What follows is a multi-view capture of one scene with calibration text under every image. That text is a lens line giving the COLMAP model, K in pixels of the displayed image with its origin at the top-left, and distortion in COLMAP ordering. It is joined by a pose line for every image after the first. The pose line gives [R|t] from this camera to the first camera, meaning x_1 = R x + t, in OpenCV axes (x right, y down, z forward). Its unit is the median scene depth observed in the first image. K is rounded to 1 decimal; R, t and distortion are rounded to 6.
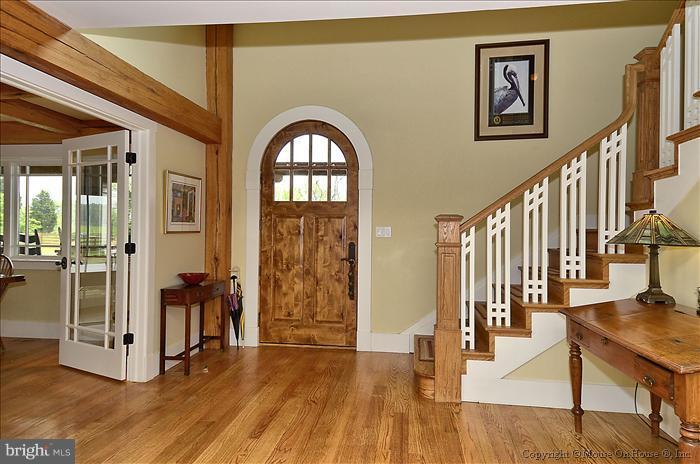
lens RADIAL K [[403.0, 0, 354.3], [0, 403.0, 229.3], [0, 0, 1]] dist [0.056729, 0.000155]
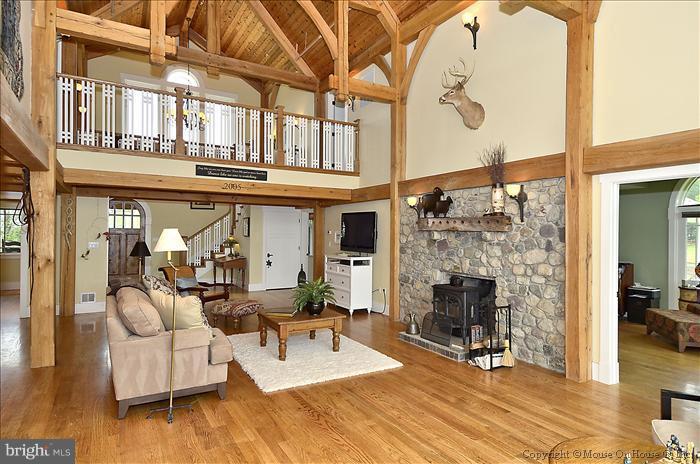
lens RADIAL K [[373.4, 0, 348.6], [0, 373.4, 232.4], [0, 0, 1]] dist [0.029765, 0.000512]
pose [[0.765222, 0.004335, 0.643752, -0.578051], [-0.013928, 0.999855, 0.009824, -0.087848], [-0.643616, -0.016484, 0.765171, -1.819432]]
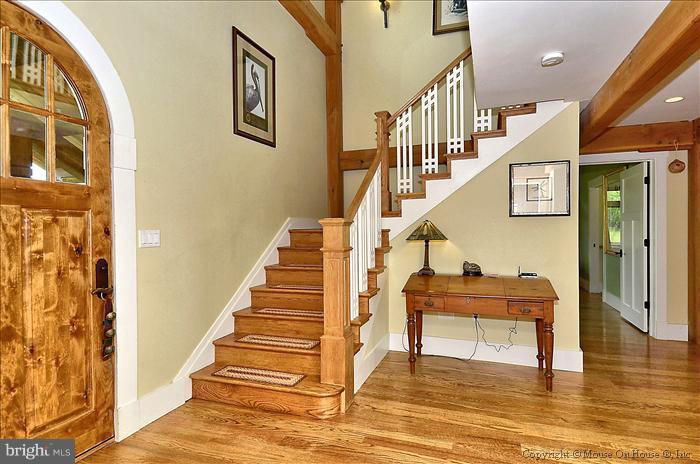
lens RADIAL K [[381.2, 0, 351.4], [0, 381.2, 231.5], [0, 0, 1]] dist [0.046195, -0.007678]
pose [[0.225469, -0.017514, 0.974093, -0.464330], [0.007919, 0.999838, 0.016144, -0.012754], [-0.974218, 0.004073, 0.225572, 0.541788]]
